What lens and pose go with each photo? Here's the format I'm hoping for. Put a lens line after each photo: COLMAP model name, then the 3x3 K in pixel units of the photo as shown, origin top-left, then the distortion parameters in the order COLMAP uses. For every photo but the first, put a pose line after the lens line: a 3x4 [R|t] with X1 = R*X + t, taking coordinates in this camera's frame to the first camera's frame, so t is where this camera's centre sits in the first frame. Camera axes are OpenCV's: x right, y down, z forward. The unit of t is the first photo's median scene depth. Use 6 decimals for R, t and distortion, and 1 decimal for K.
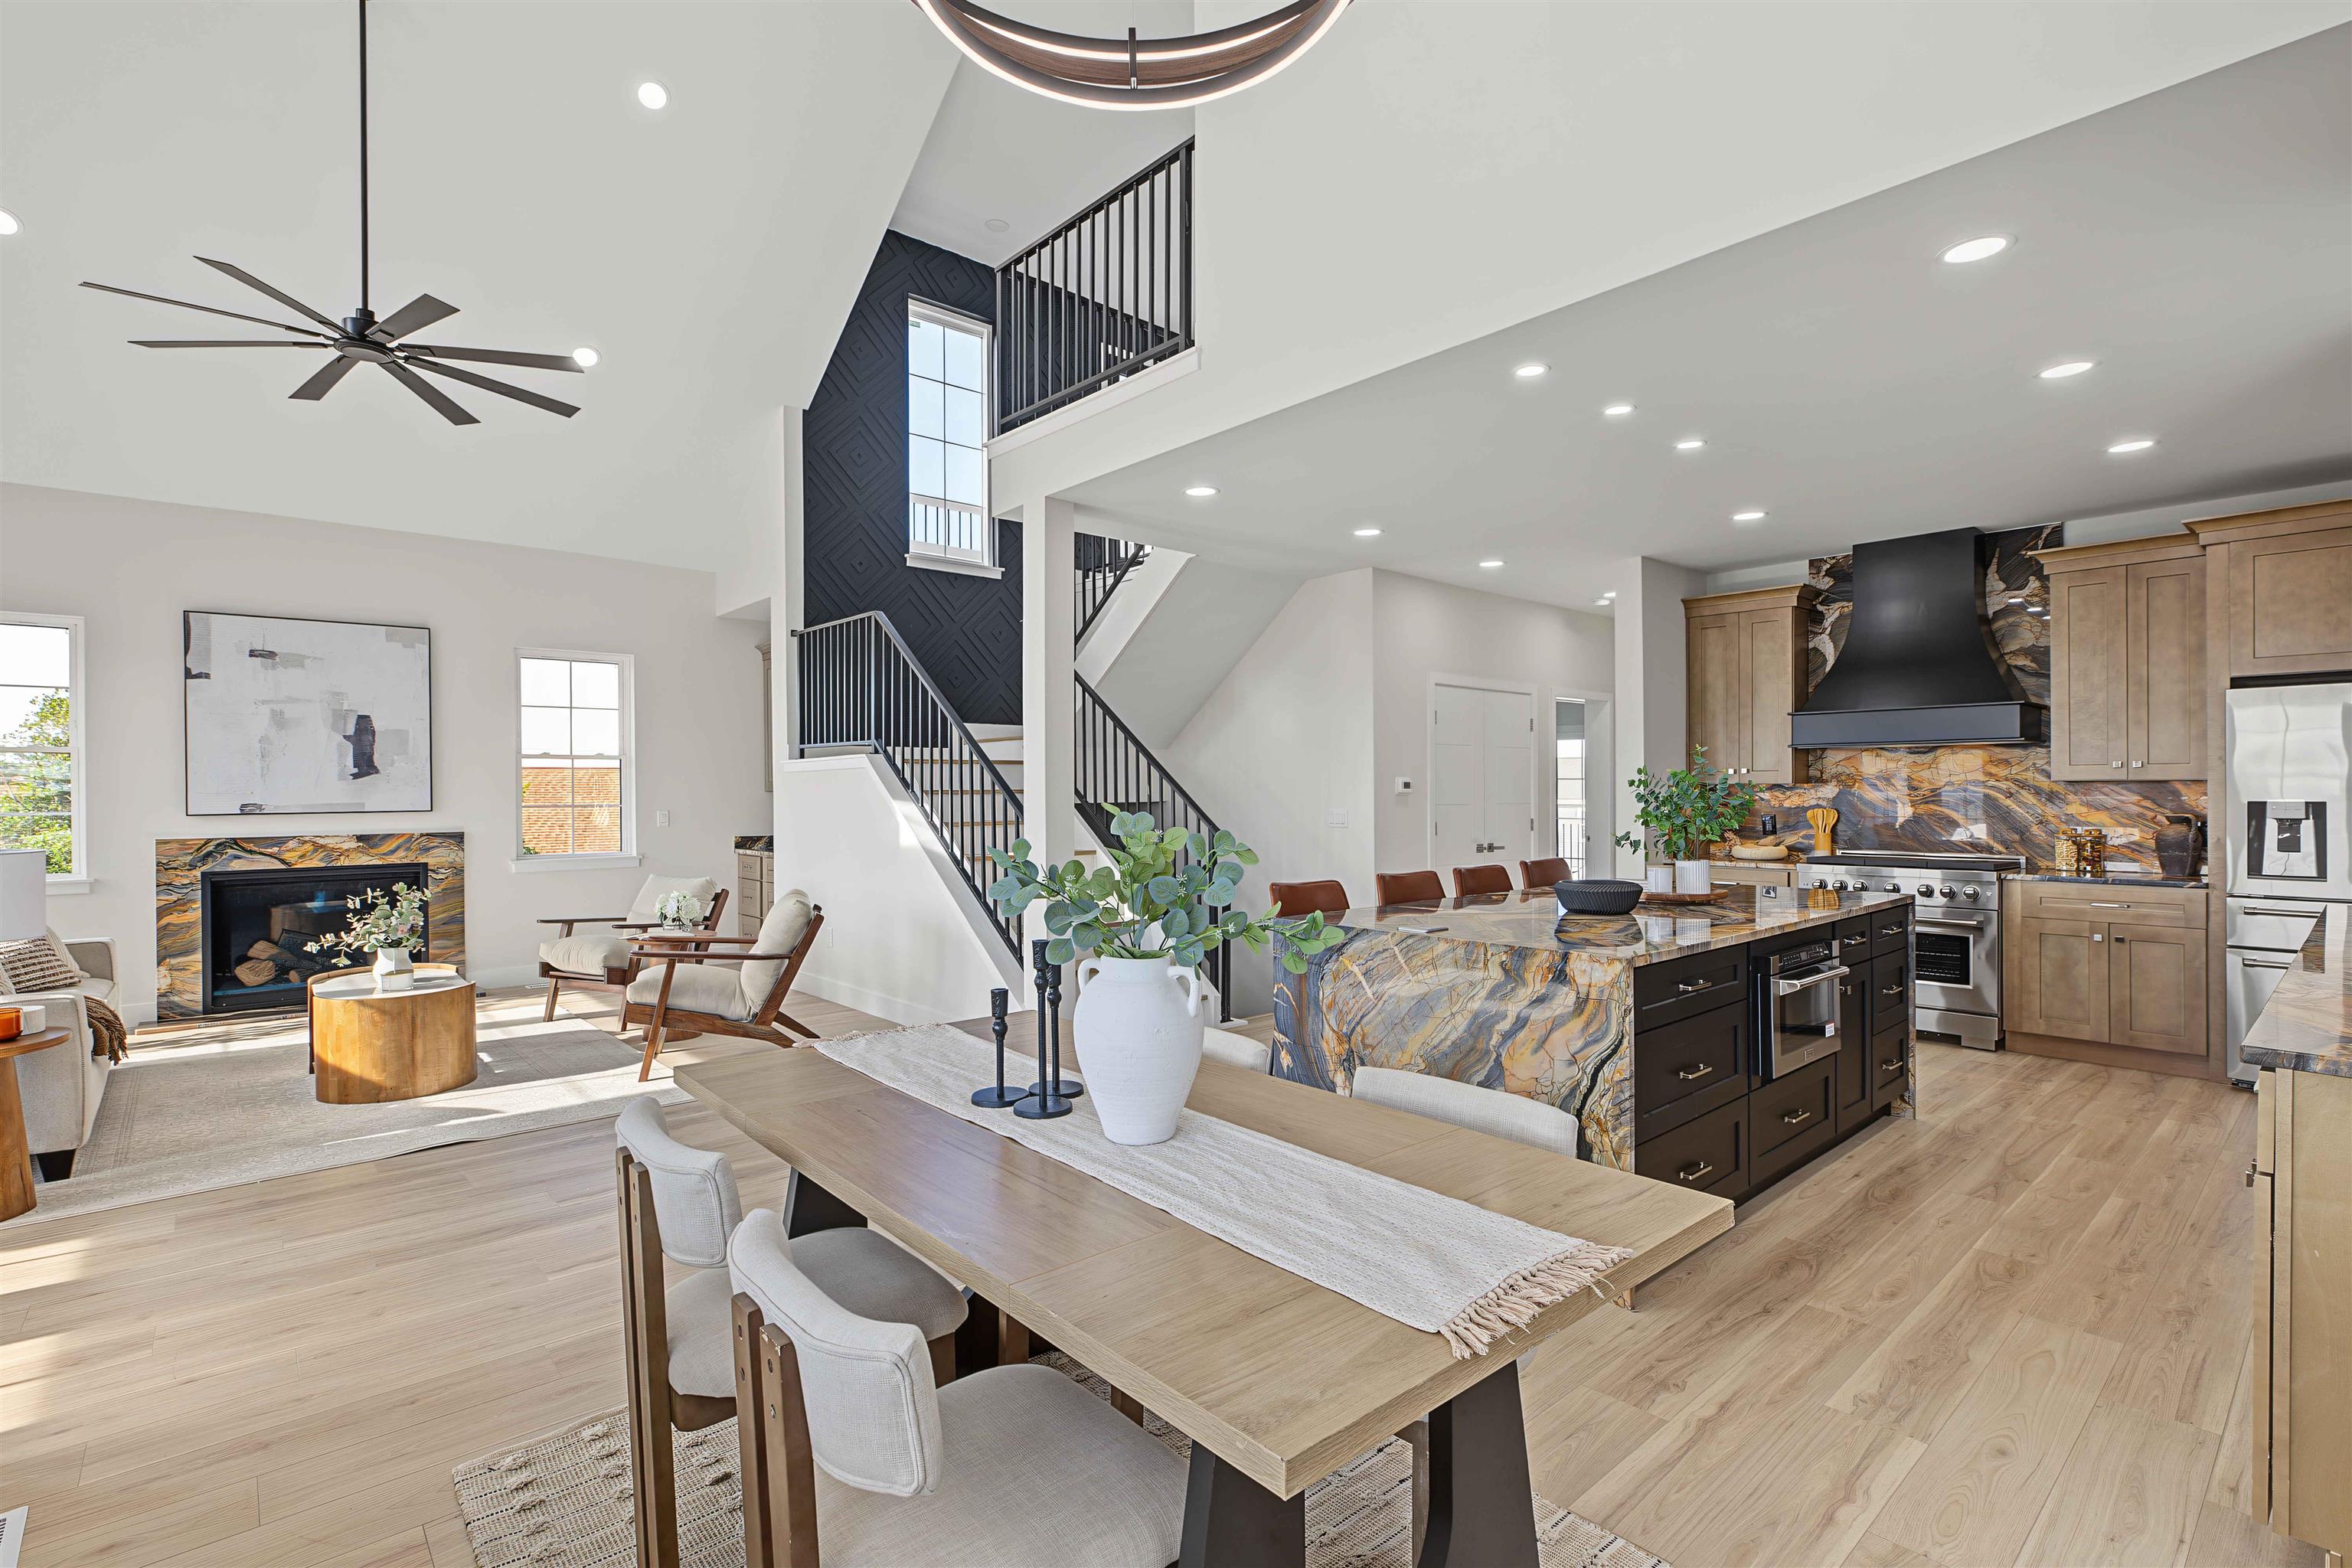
lens RADIAL K [[1093.2, 0, 1177.8], [0, 1093.2, 791.3], [0, 0, 1]] dist [-0.003176, -0.000486]
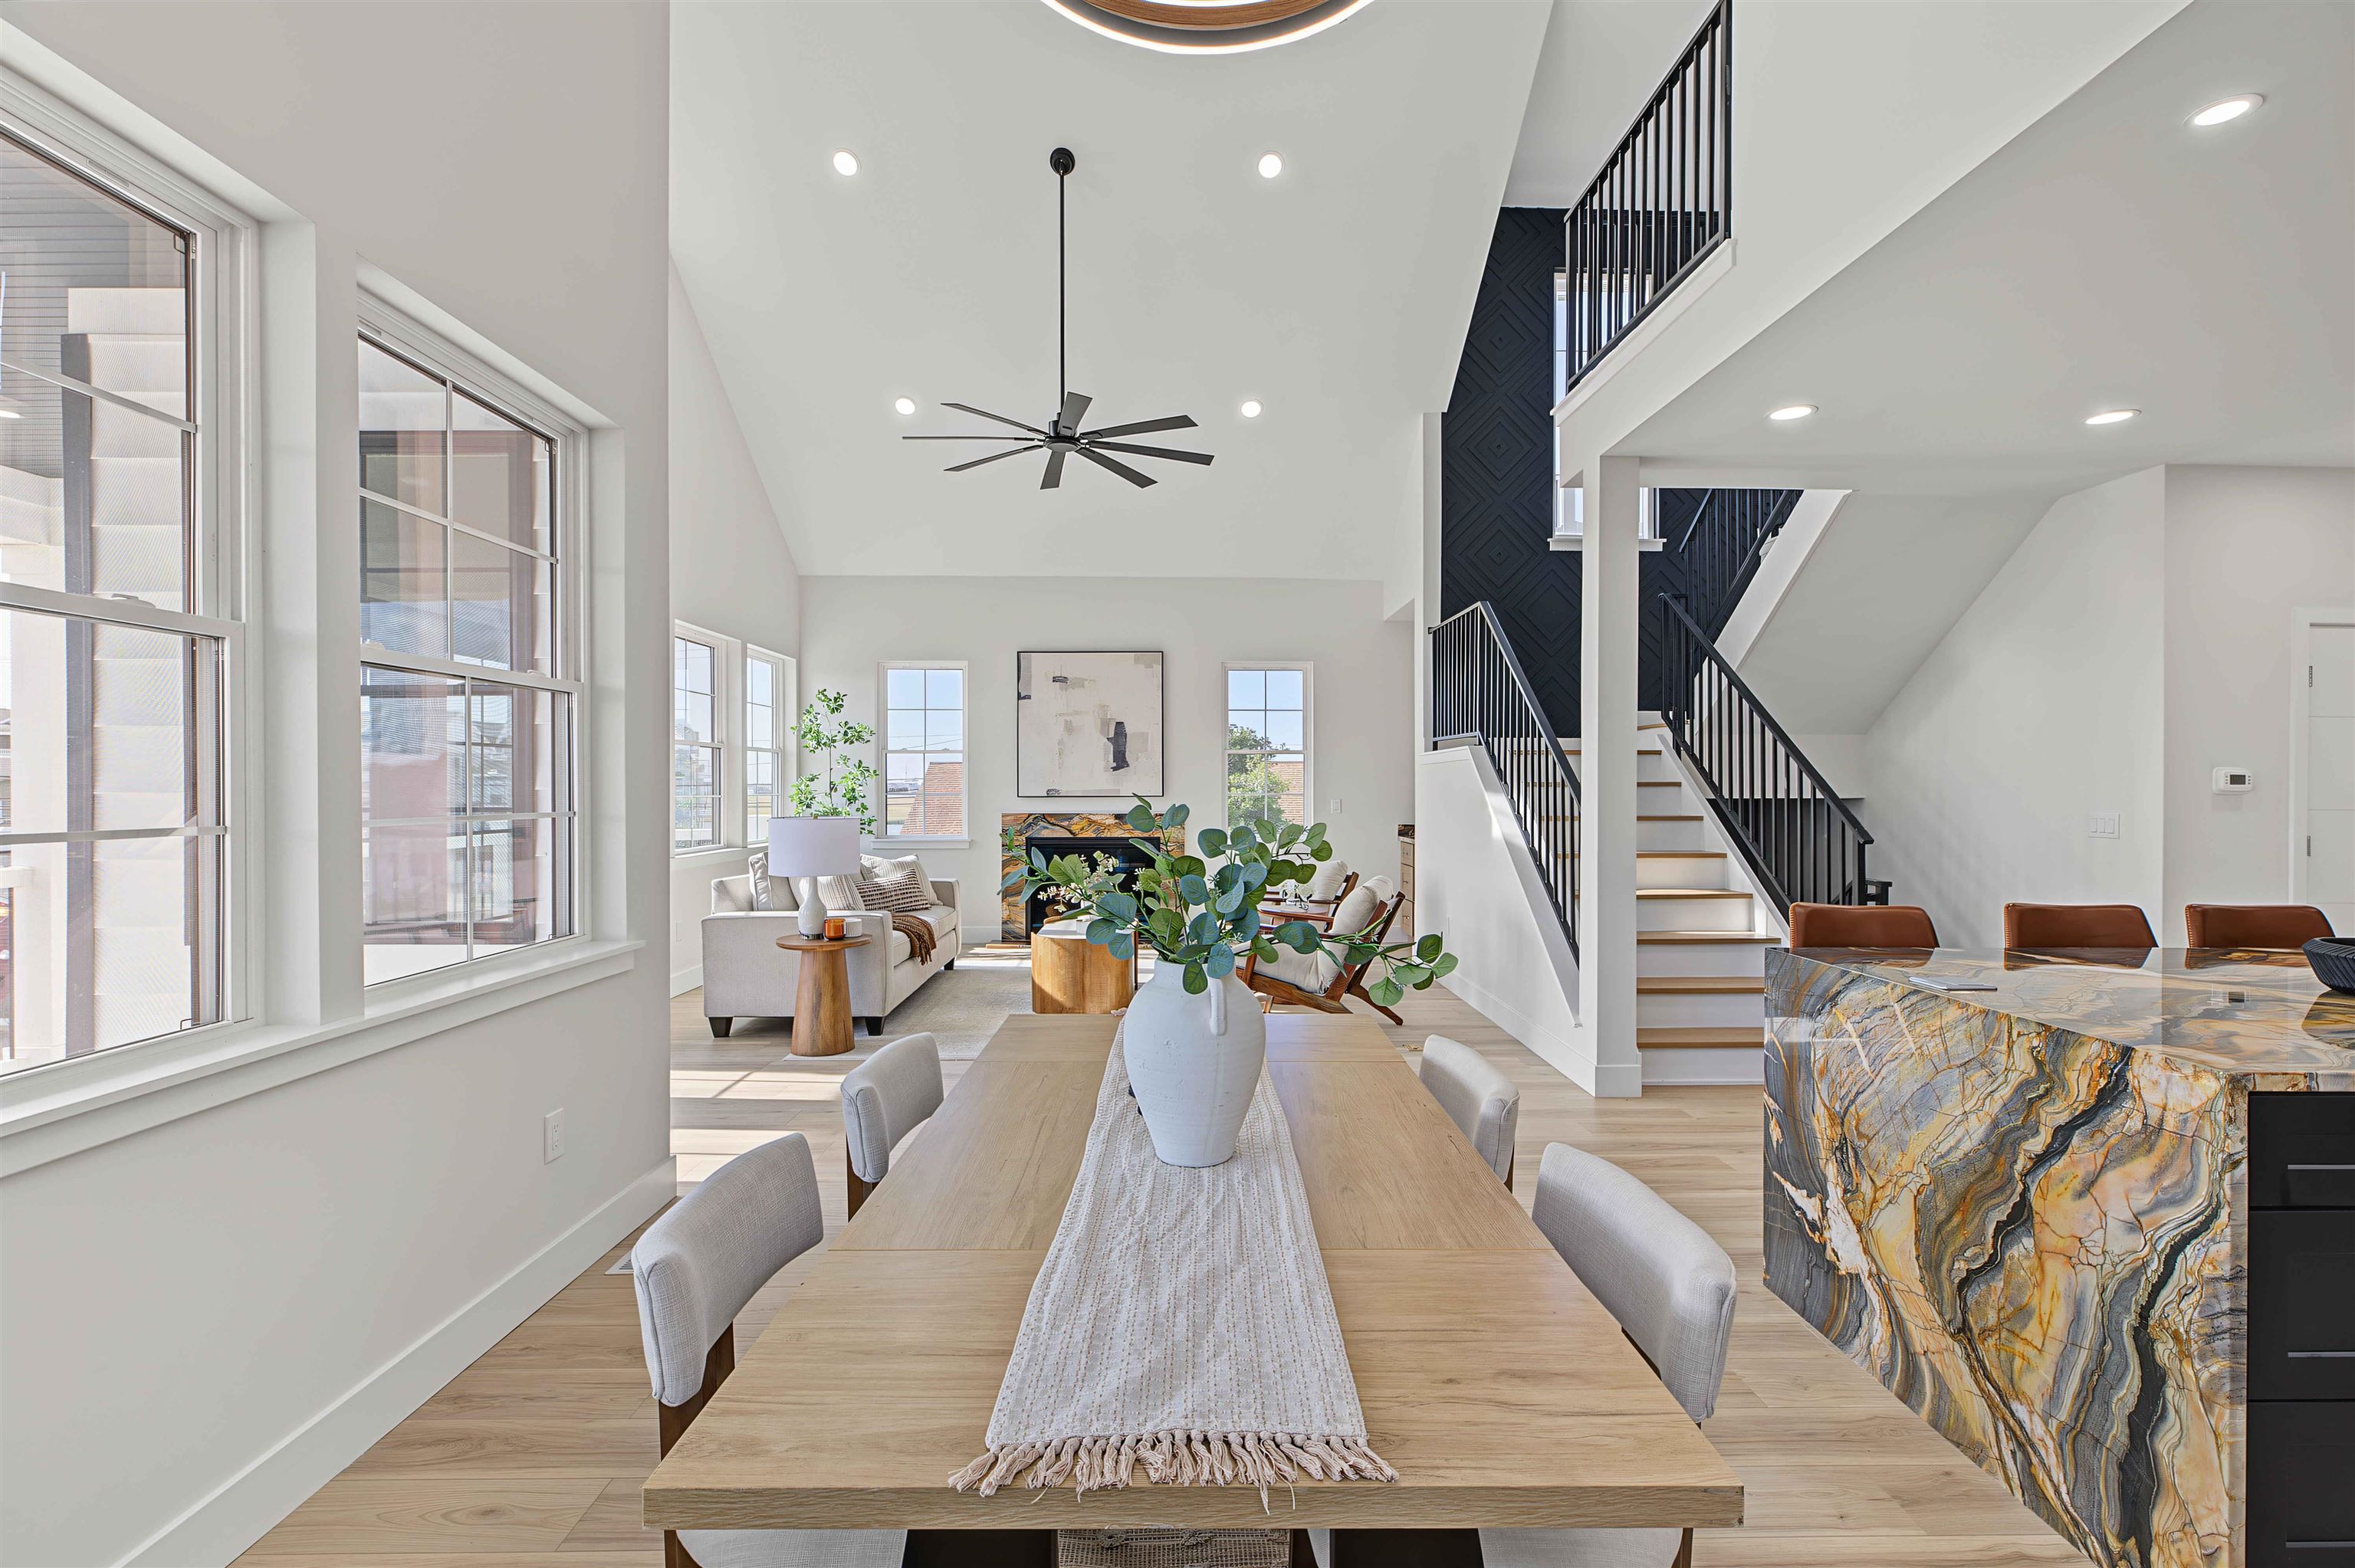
lens RADIAL K [[1068.2, 0, 1183.5], [0, 1068.2, 788.6], [0, 0, 1]] dist [-0.005993, 0.000350]
pose [[0.760426, 0.009967, -0.649348, 0.181403], [-0.007186, 0.999950, 0.006933, 0.000293], [0.649385, -0.000605, 0.760459, 0.105059]]
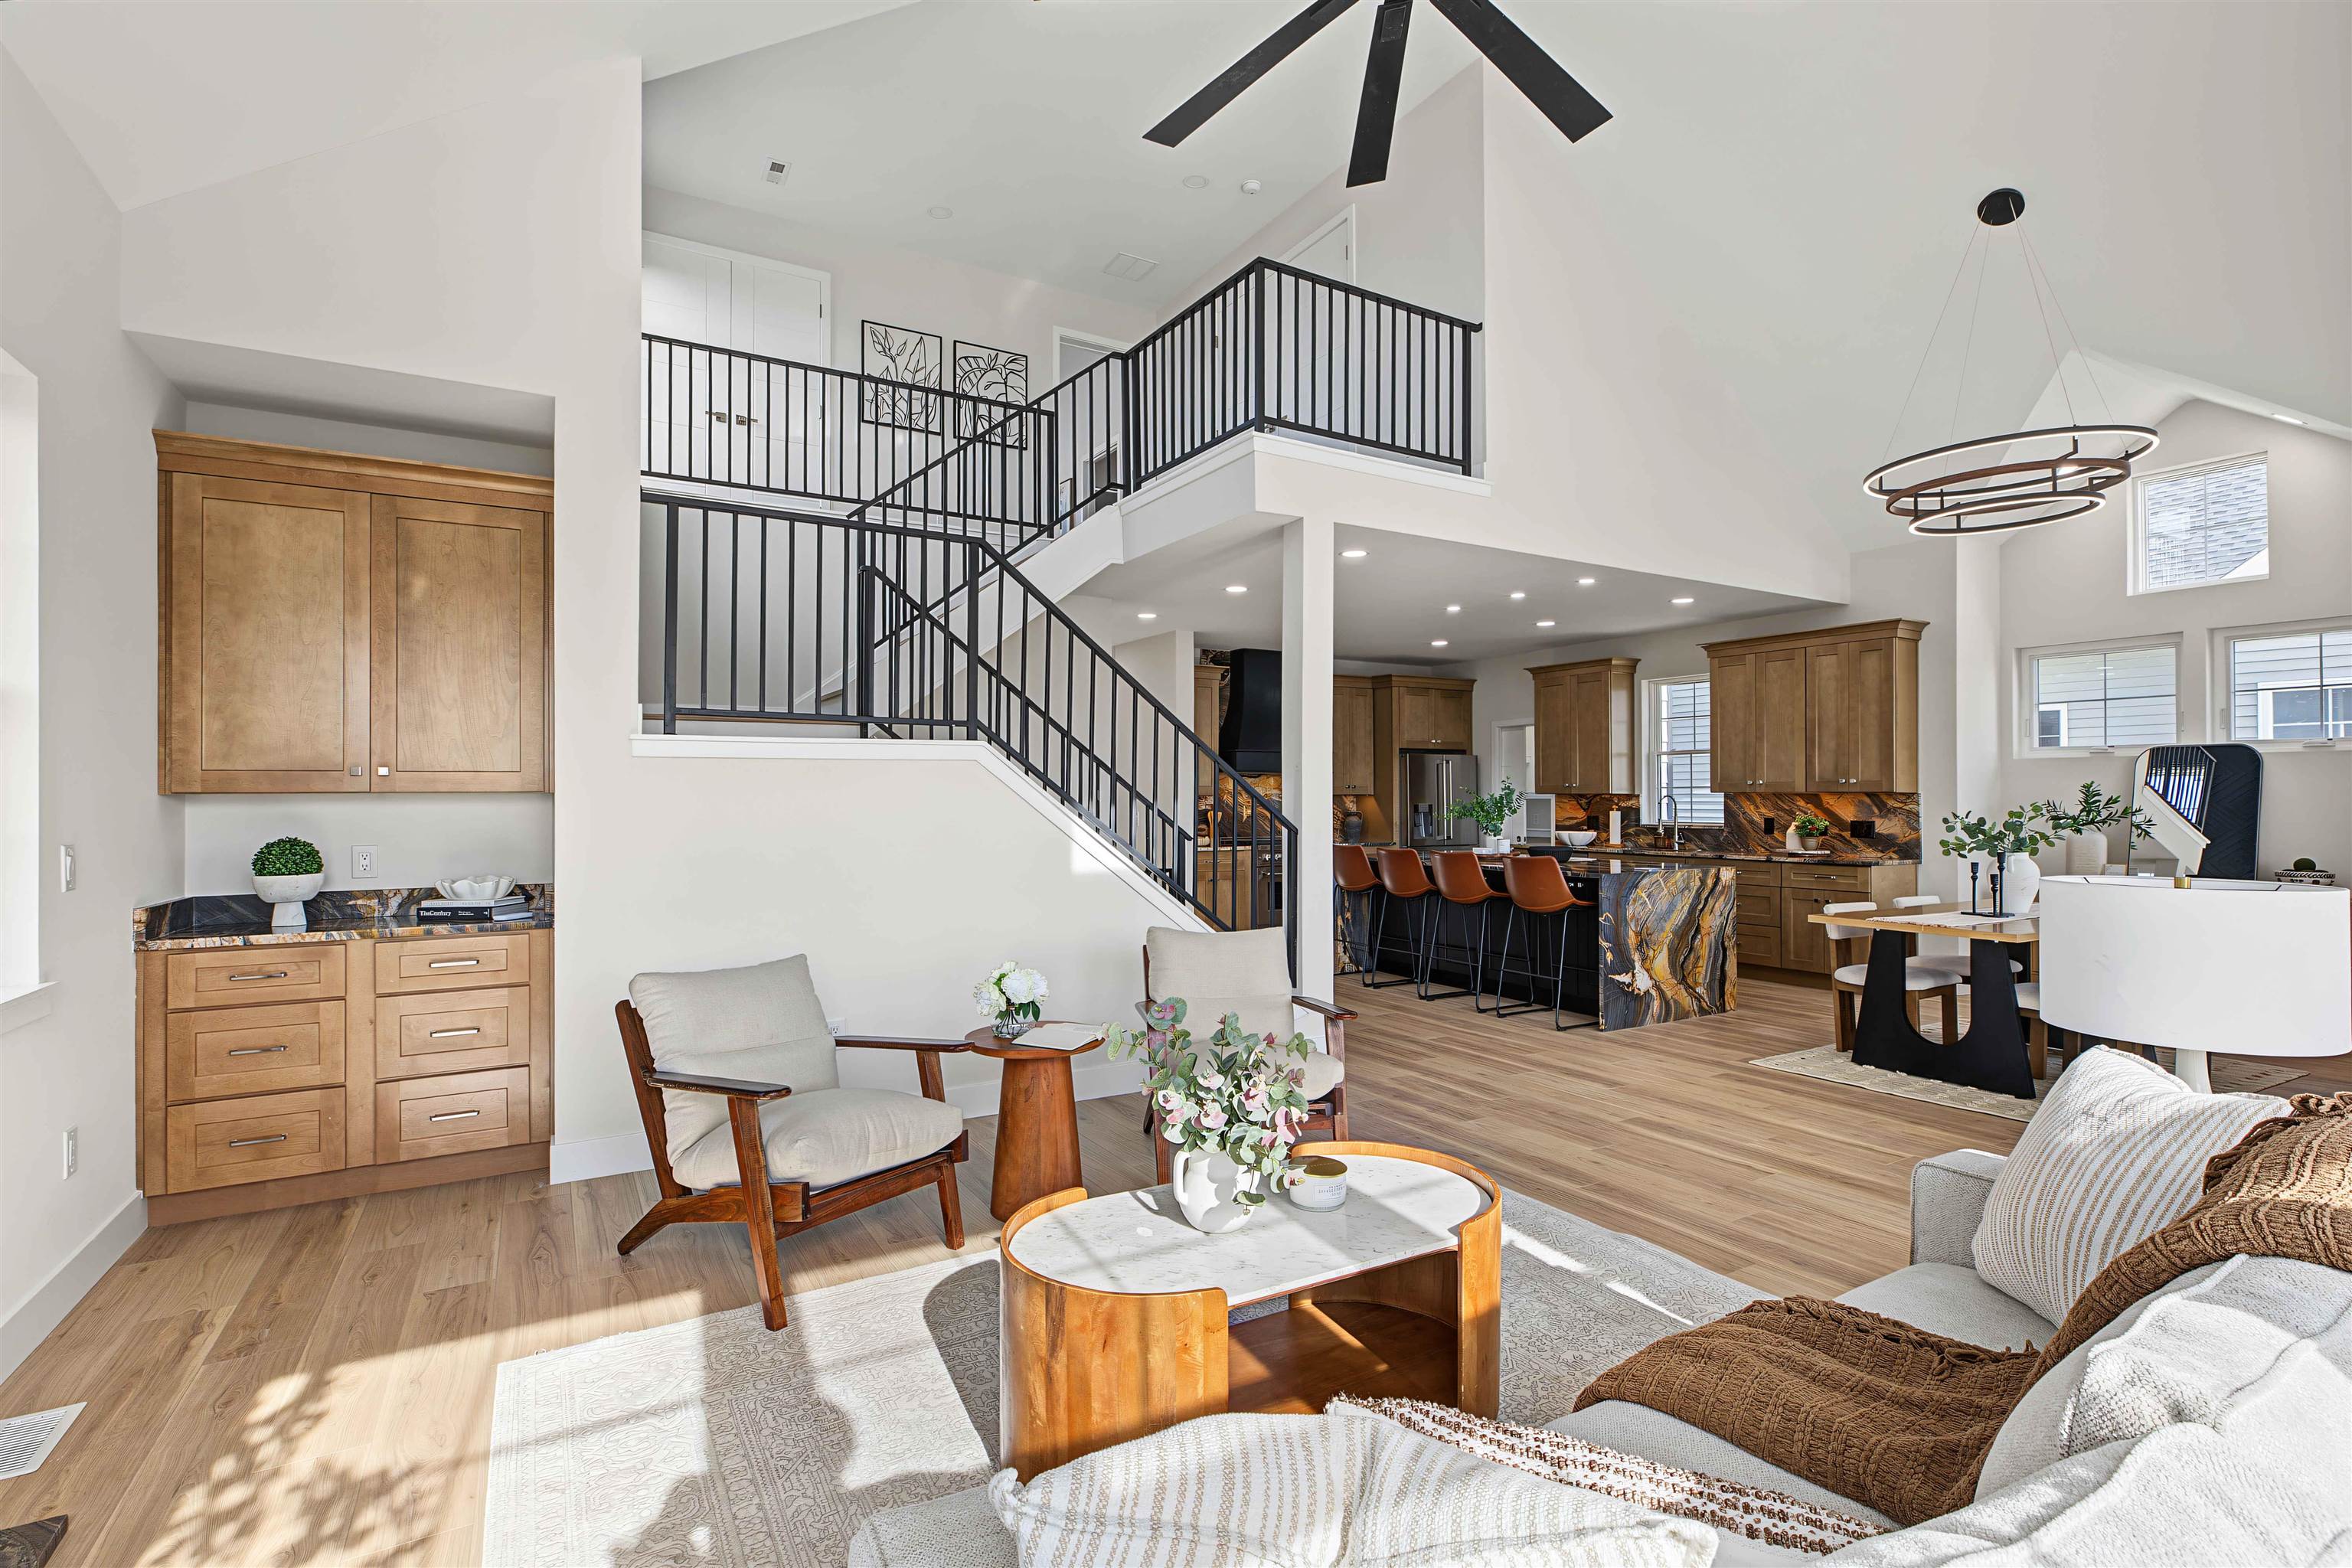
lens RADIAL K [[1099.0, 0, 1190.8], [0, 1099.0, 783.4], [0, 0, 1]] dist [-0.001577, -0.000286]
pose [[0.182449, 0.018363, 0.983044, -1.147455], [-0.000959, 0.999828, -0.018499, 0.006574], [-0.983215, 0.002432, 0.182436, 0.898530]]
